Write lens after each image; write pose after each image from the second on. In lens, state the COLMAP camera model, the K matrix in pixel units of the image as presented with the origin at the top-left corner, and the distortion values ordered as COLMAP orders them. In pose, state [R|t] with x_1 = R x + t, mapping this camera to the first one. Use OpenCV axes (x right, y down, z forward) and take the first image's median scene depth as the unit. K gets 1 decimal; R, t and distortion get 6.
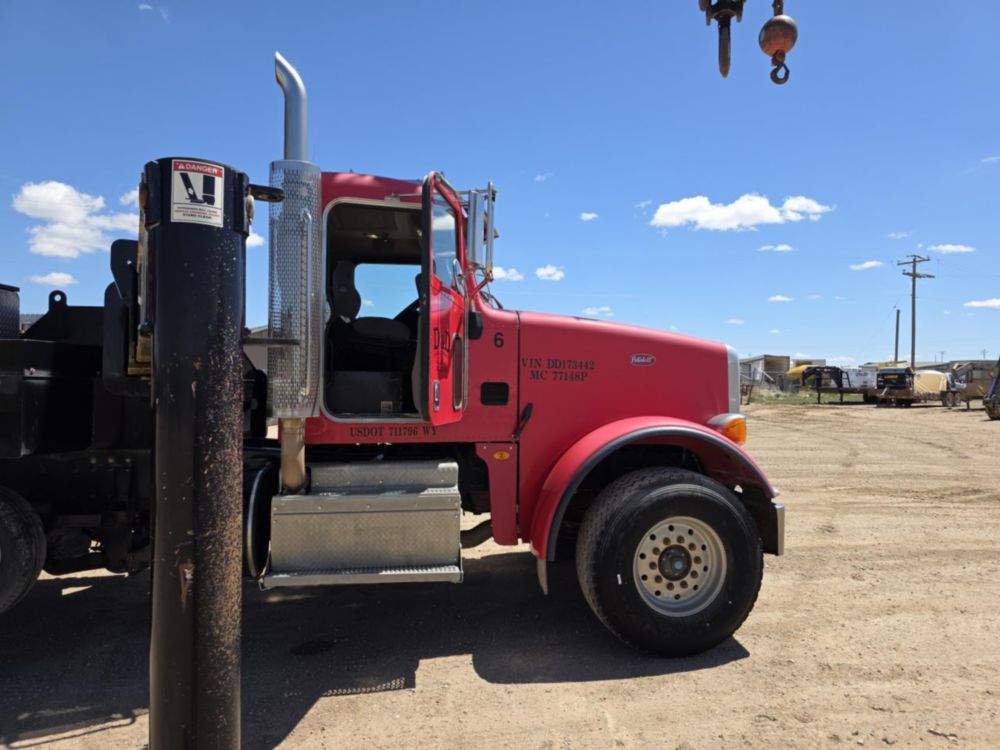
lens RADIAL K [[673.1, 0, 506.0], [0, 673.1, 377.9], [0, 0, 1]] dist [0.050294, -0.045916]
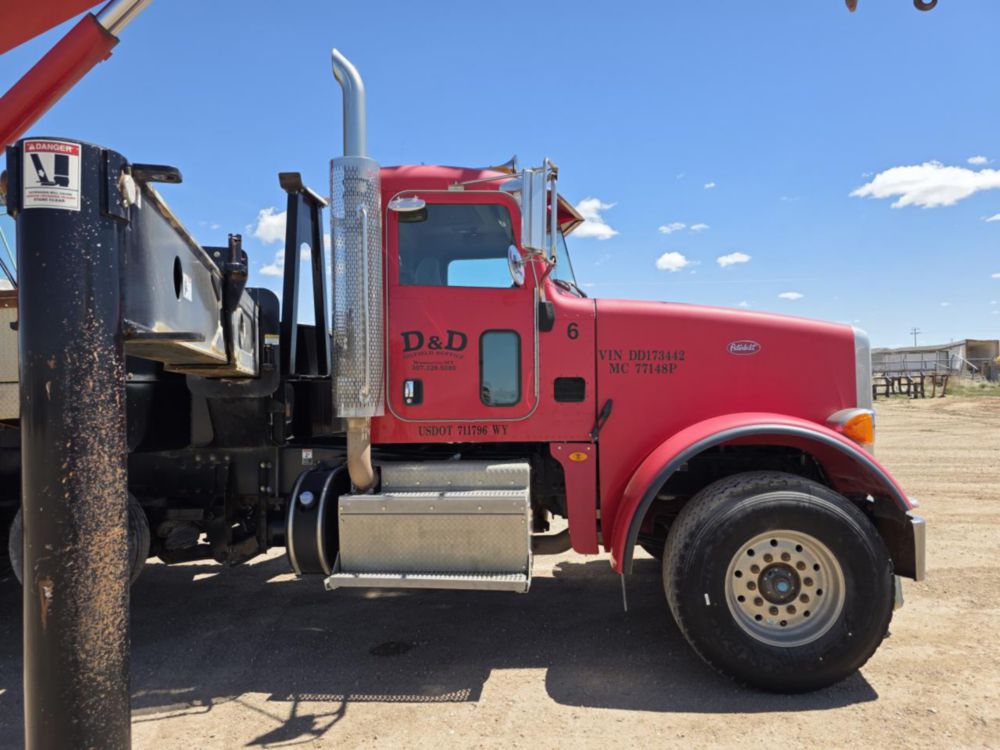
lens RADIAL K [[670.8, 0, 502.2], [0, 670.8, 381.1], [0, 0, 1]] dist [0.053475, -0.046259]
pose [[0.971018, -0.019543, -0.238205, 0.118239], [0.021785, 0.999740, 0.006783, 0.003924], [0.238010, -0.011776, 0.971191, 0.087168]]
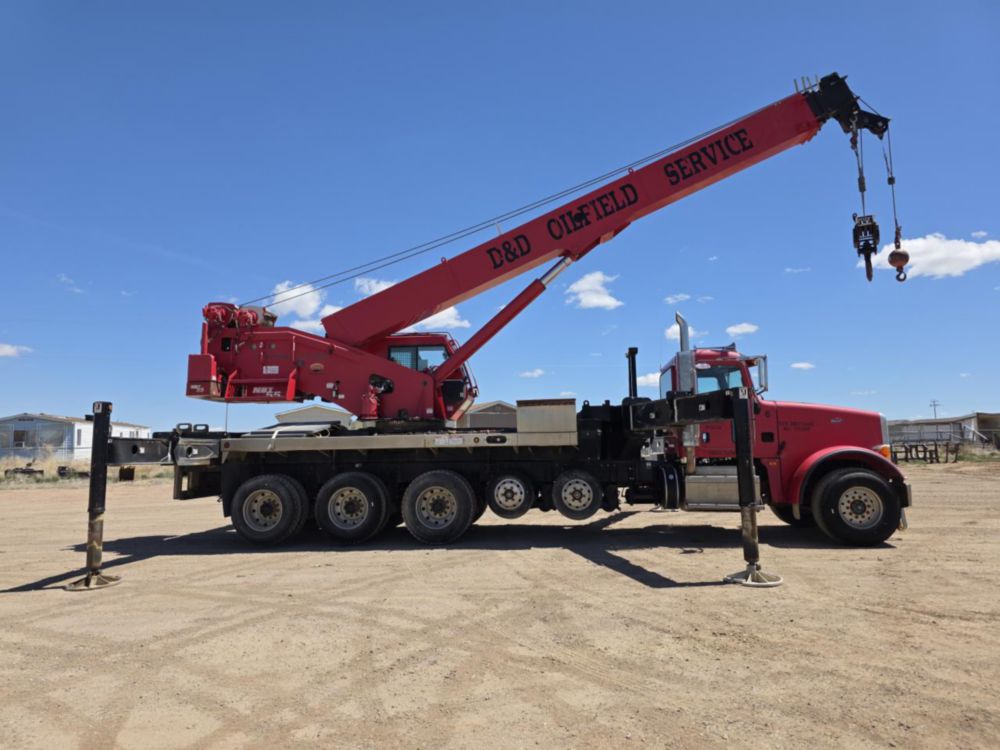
lens RADIAL K [[684.1, 0, 488.9], [0, 684.1, 375.4], [0, 0, 1]] dist [0.083782, -0.078002]
pose [[0.964761, -0.048206, -0.258676, -0.337893], [0.021185, 0.994114, -0.106249, 0.048088], [0.262275, 0.097025, 0.960103, -1.695109]]
